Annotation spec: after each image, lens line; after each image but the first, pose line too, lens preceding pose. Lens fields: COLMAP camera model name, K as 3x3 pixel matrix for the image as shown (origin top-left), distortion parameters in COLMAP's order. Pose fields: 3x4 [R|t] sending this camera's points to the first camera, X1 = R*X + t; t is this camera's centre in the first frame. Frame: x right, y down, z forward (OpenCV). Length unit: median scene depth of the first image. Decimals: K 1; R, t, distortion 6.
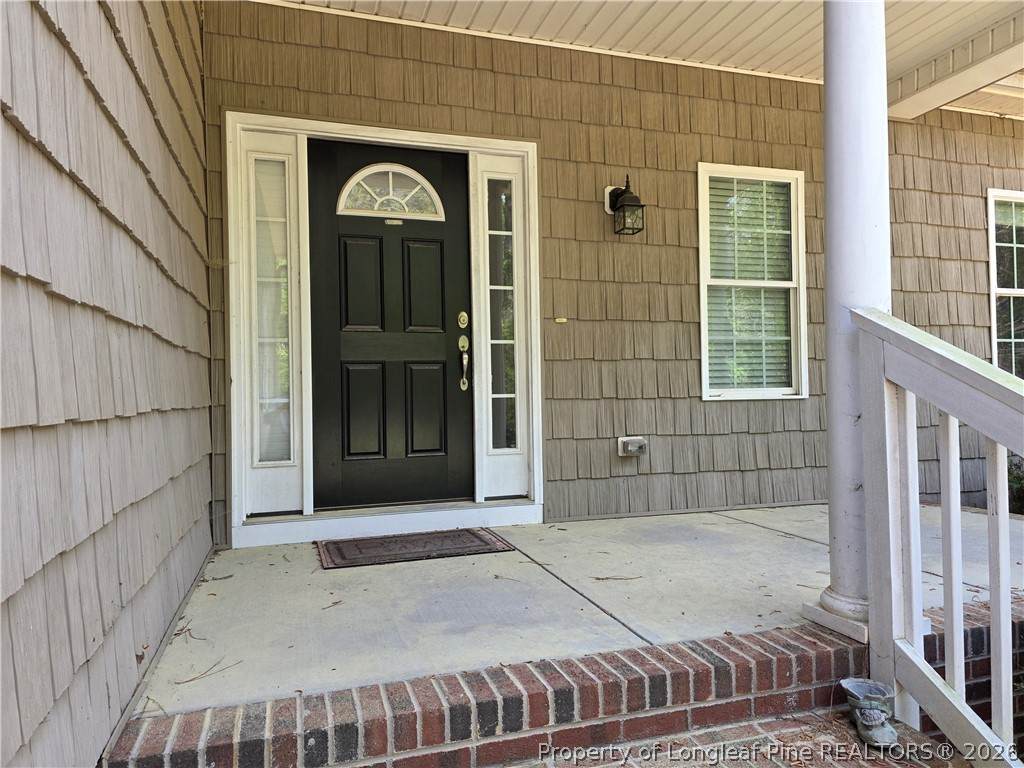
lens RADIAL K [[699.5, 0, 515.7], [0, 699.5, 378.4], [0, 0, 1]] dist [0.084851, -0.000018]
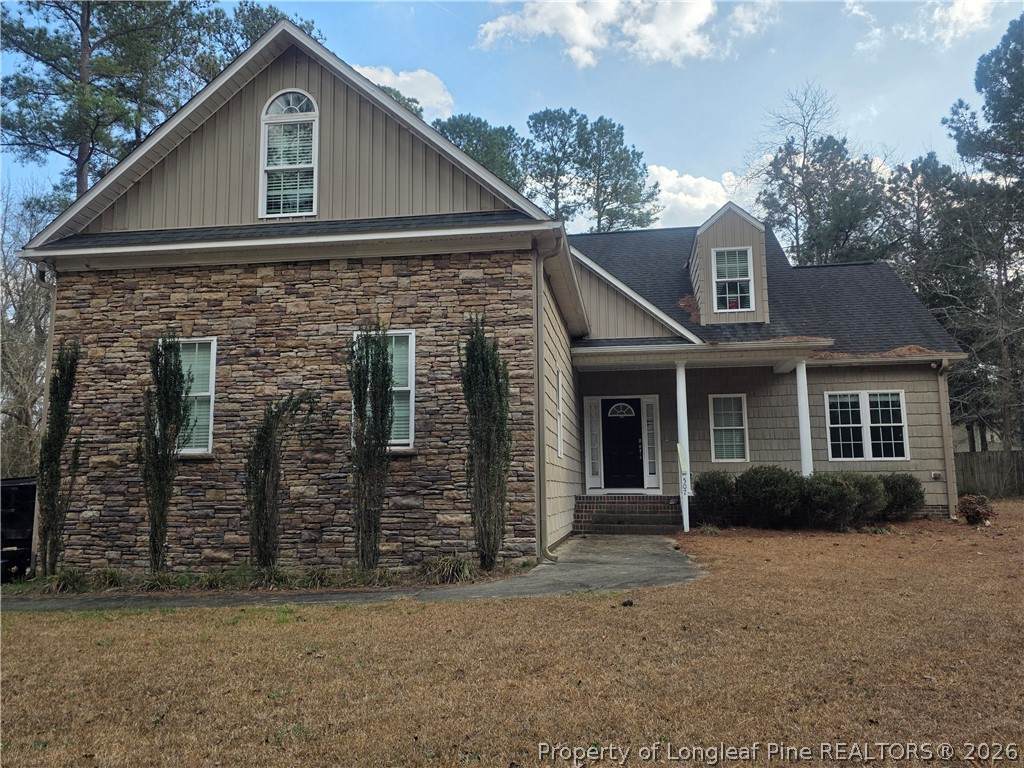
lens RADIAL K [[786.5, 0, 512.0], [0, 786.5, 384.0], [0, 0, 1]] dist [0.104482, -0.113595]
pose [[0.899459, -0.056919, -0.433283, 1.148639], [0.005972, 0.992990, -0.118048, 0.107122], [0.436965, 0.103591, 0.893494, -3.107801]]
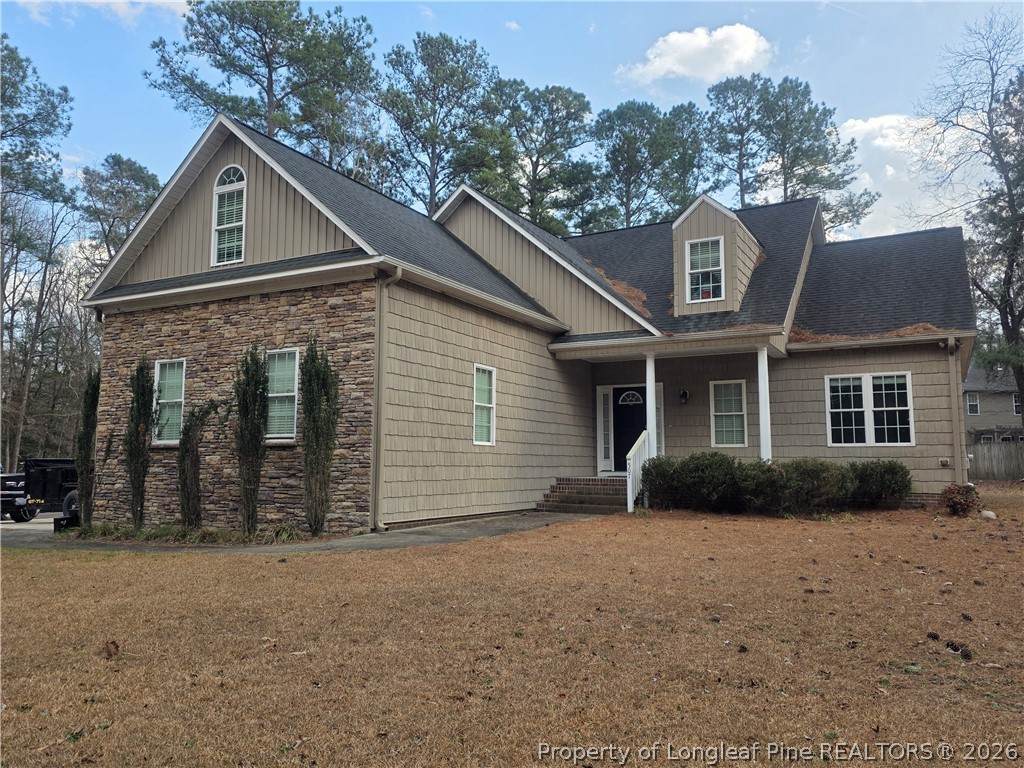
lens RADIAL K [[786.5, 0, 512.0], [0, 786.5, 384.0], [0, 0, 1]] dist [0.104482, -0.113595]
pose [[0.689773, -0.065053, -0.721097, 2.603326], [-0.000661, 0.995898, -0.090476, 0.077098], [0.724025, 0.062885, 0.686901, -2.620610]]
